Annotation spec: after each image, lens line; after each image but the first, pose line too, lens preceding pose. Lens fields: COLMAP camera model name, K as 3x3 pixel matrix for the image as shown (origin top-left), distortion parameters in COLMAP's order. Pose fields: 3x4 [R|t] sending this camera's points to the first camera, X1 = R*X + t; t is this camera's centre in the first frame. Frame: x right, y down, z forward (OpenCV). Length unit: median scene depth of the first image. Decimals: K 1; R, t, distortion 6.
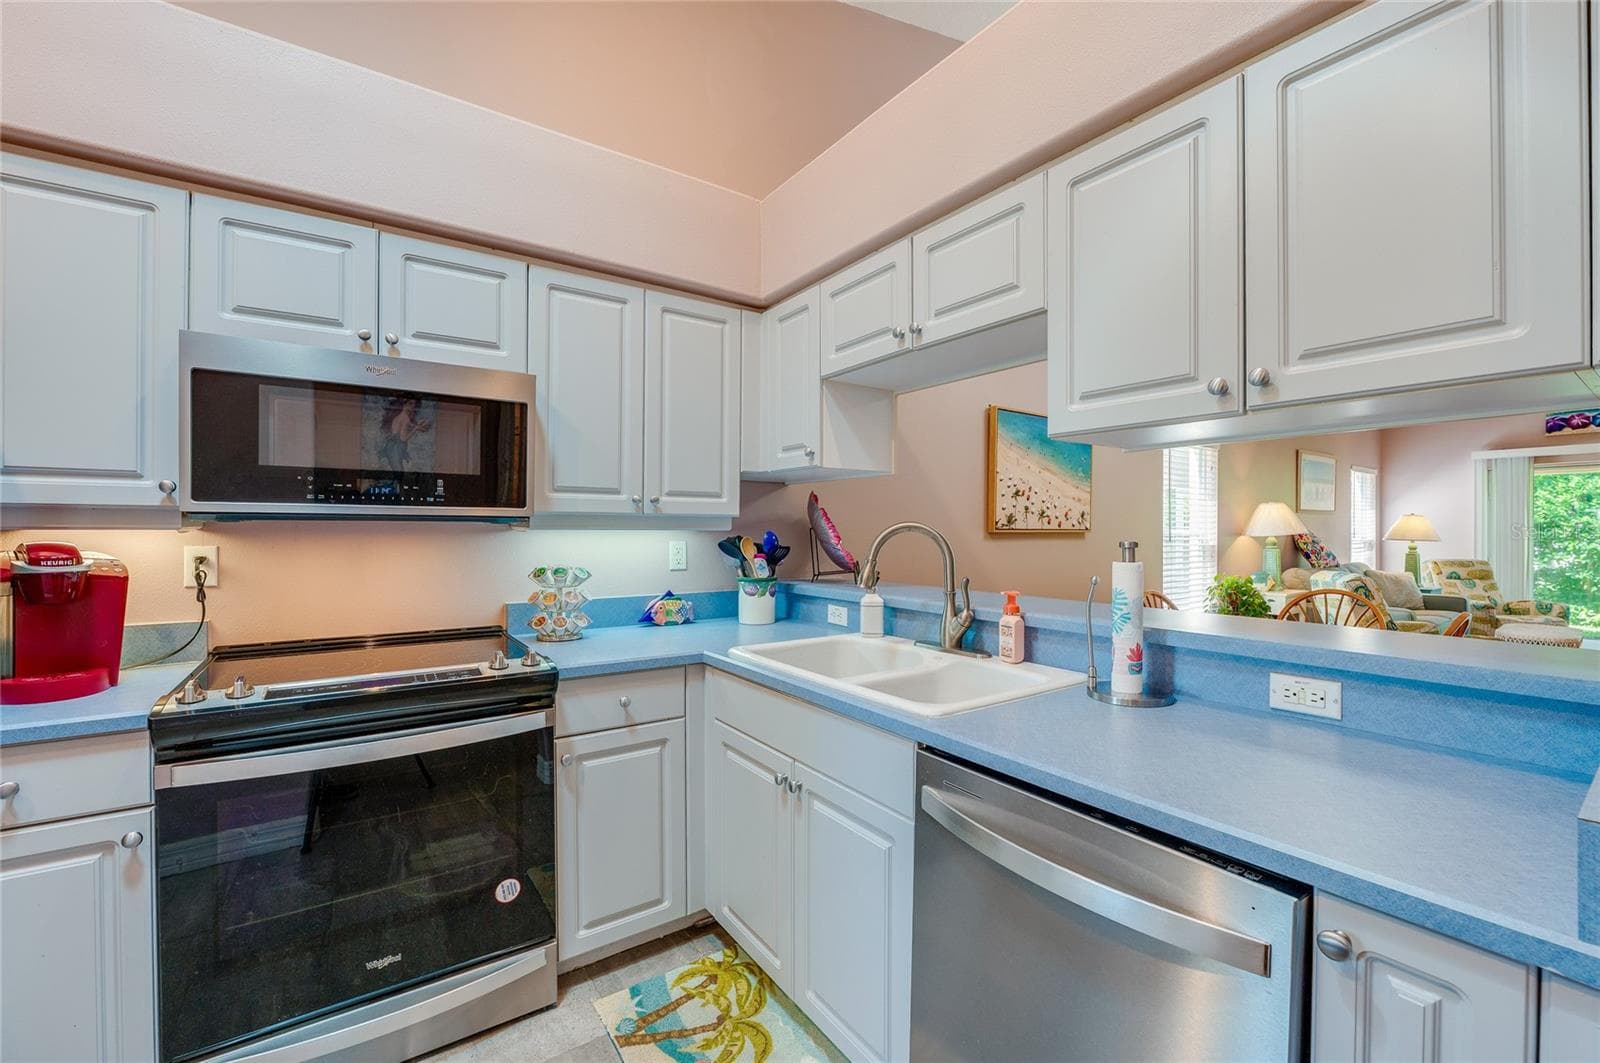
lens RADIAL K [[644.9, 0, 788.7], [0, 644.9, 533.3], [0, 0, 1]] dist [-0.015377, 0.000550]
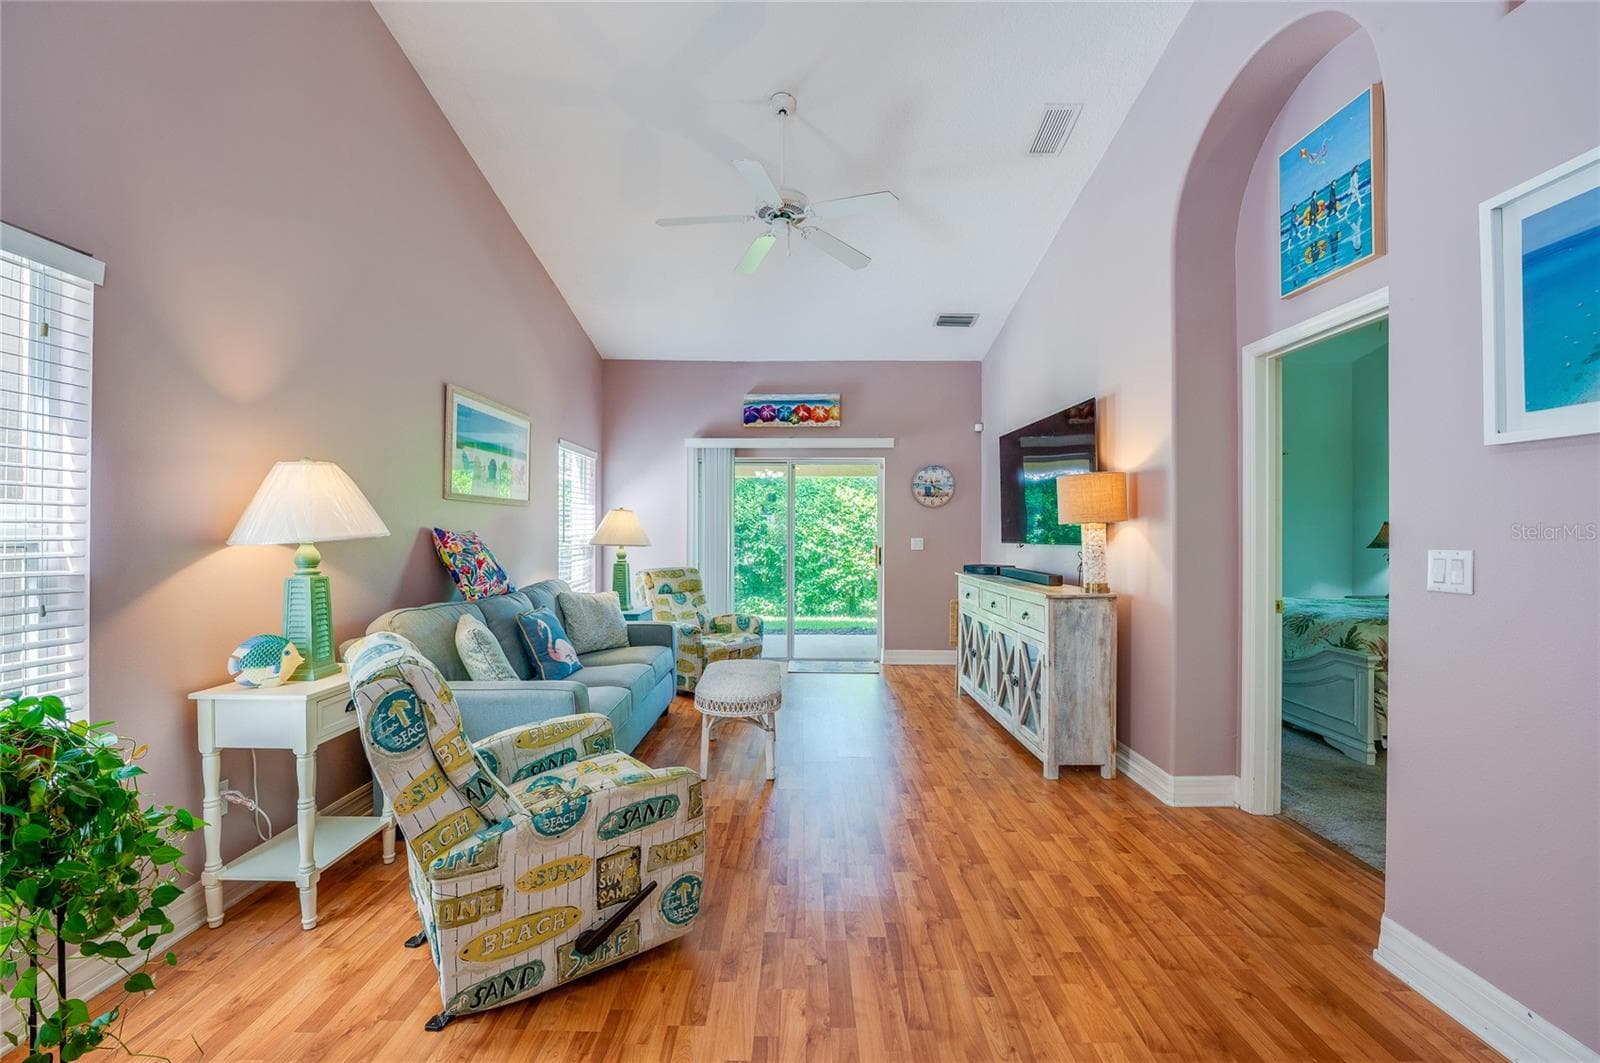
lens RADIAL K [[644.9, 0, 798.9], [0, 644.9, 534.0], [0, 0, 1]] dist [-0.015377, 0.000550]
pose [[0.565418, -0.000226, 0.824804, 0.490753], [0.001235, 0.999999, -0.000573, -0.000907], [-0.824803, 0.001343, 0.565418, 0.419493]]
